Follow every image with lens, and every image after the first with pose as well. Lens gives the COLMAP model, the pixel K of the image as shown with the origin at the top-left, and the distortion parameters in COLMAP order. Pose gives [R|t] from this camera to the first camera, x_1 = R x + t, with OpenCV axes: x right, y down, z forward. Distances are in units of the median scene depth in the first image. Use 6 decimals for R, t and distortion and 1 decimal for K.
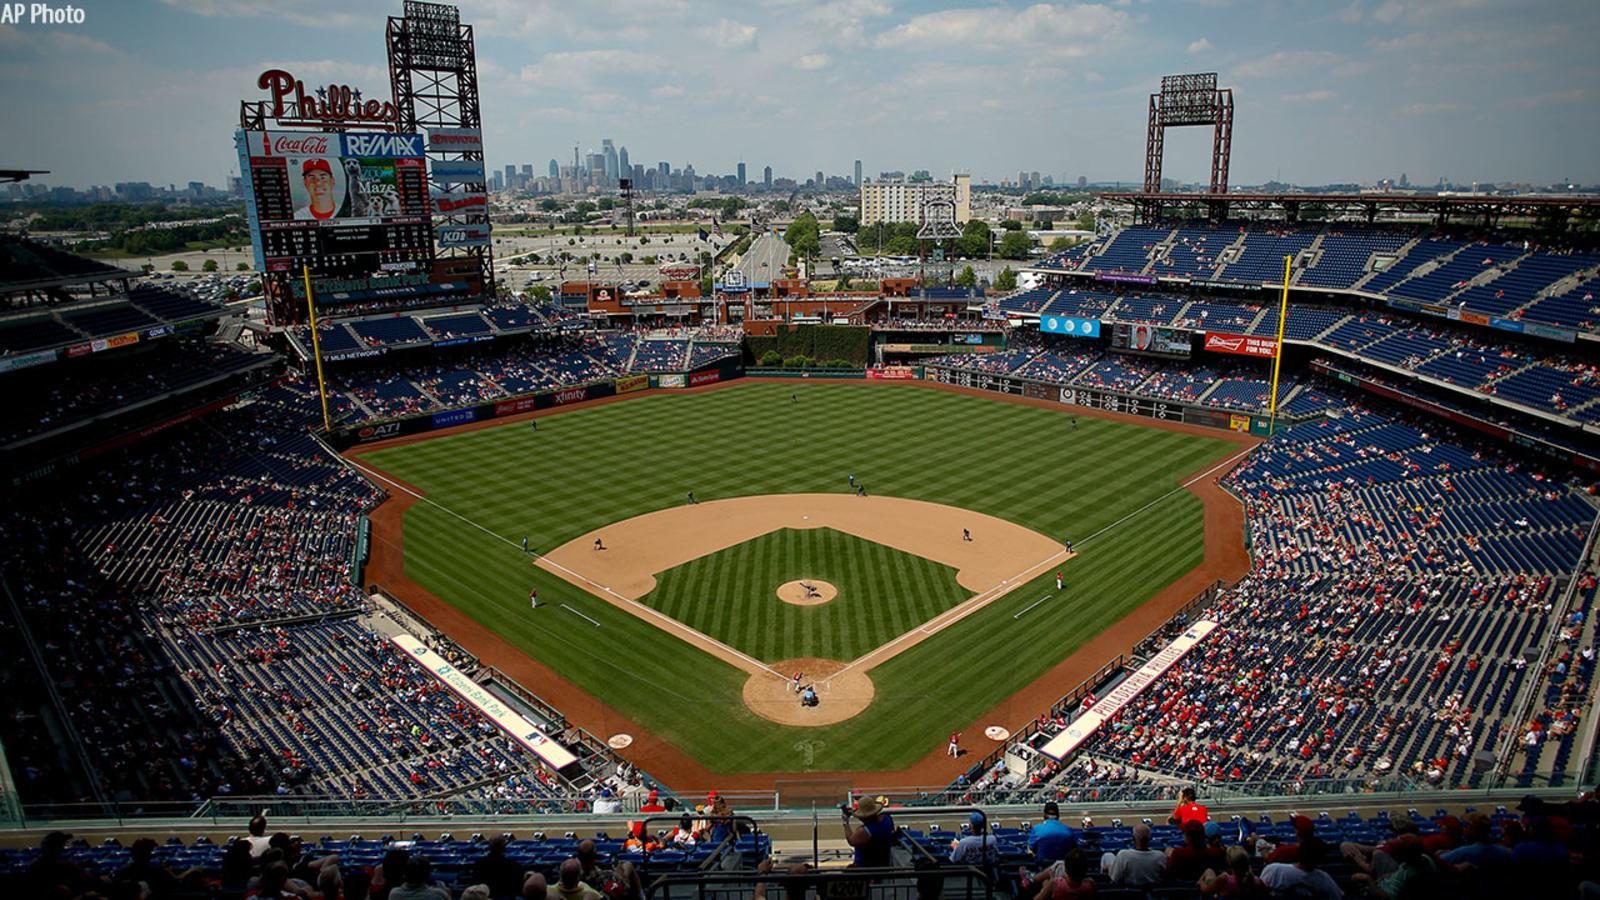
lens RADIAL K [[949.2, 0, 827.5], [0, 949.2, 439.7], [0, 0, 1]] dist [-0.073282, 0.052898]
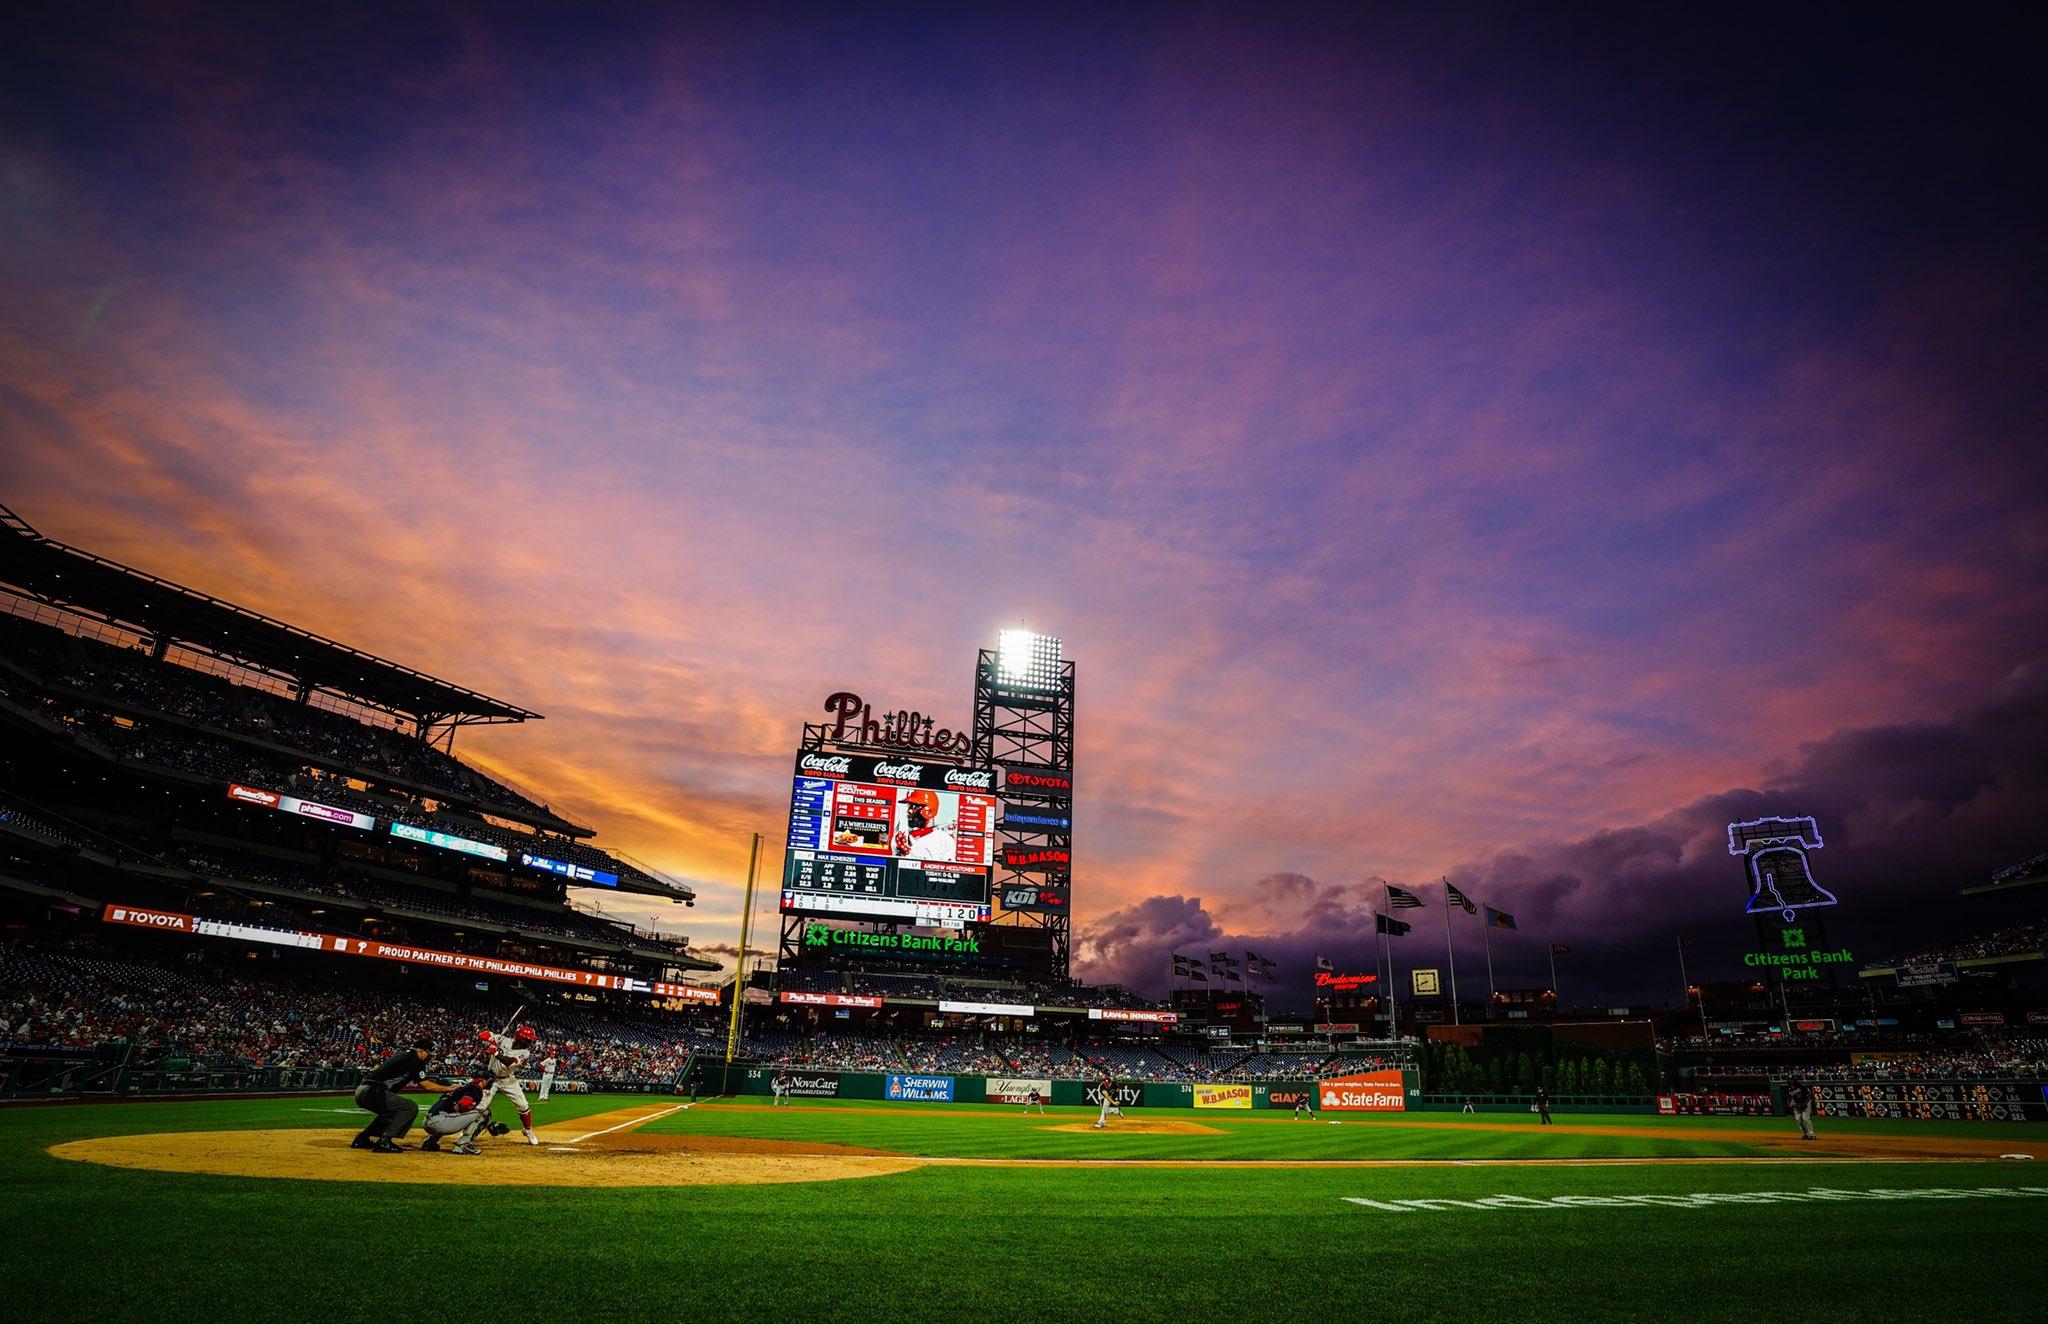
lens RADIAL K [[1046.6, 0, 1051.1], [0, 1046.6, 718.2], [0, 0, 1]] dist [-0.052093, 0.000981]
pose [[0.857217, -0.148678, -0.493025, 0.070945], [-0.164751, 0.827911, -0.536117, 0.125266], [0.487890, 0.540795, 0.685204, 0.376509]]
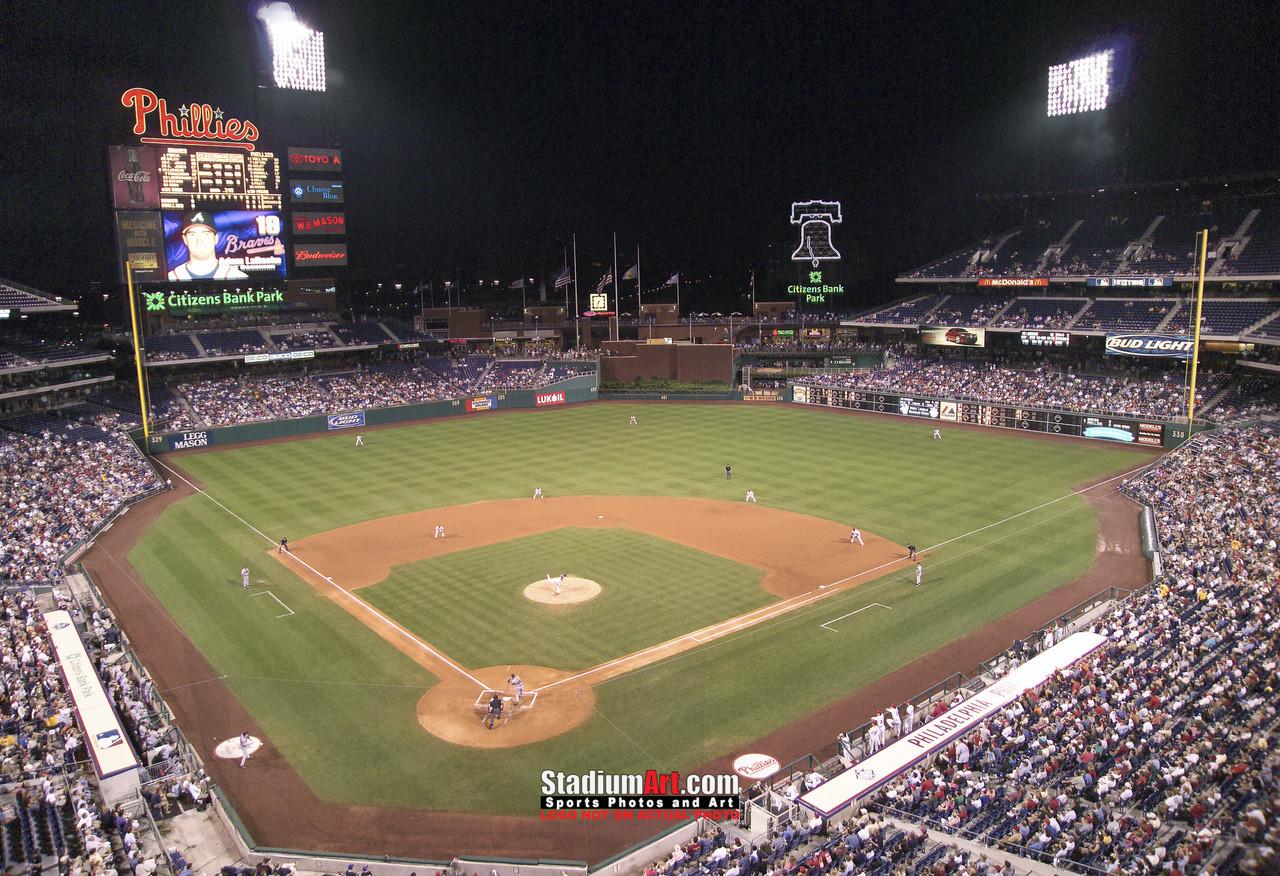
lens RADIAL K [[910.0, 0, 624.4], [0, 910.0, 434.3], [0, 0, 1]] dist [-0.137561, 0.109151]
pose [[0.990332, 0.007593, -0.138509, 0.070052], [-0.019485, 0.996215, -0.084708, 0.050555], [0.137342, 0.086588, 0.986732, 0.136548]]
